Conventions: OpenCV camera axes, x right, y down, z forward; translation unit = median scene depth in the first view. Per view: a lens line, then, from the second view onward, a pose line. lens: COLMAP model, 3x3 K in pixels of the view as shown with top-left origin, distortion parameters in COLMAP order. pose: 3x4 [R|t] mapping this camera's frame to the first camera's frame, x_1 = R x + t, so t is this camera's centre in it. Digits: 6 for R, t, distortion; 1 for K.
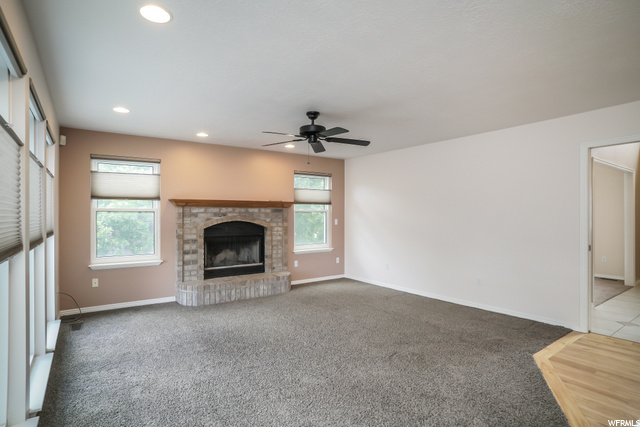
lens RADIAL K [[336.2, 0, 320.0], [0, 336.2, 213.5], [0, 0, 1]] dist [-0.065560, 0.034143]
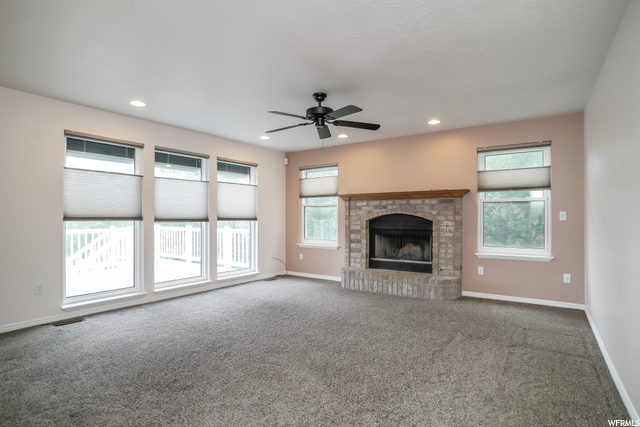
lens RADIAL K [[336.2, 0, 320.0], [0, 336.2, 213.5], [0, 0, 1]] dist [-0.065560, 0.034143]
pose [[0.340277, -0.008254, -0.940289, 0.599205], [0.006173, 0.999960, -0.006544, 0.027881], [0.940305, -0.003577, 0.340315, 0.476179]]
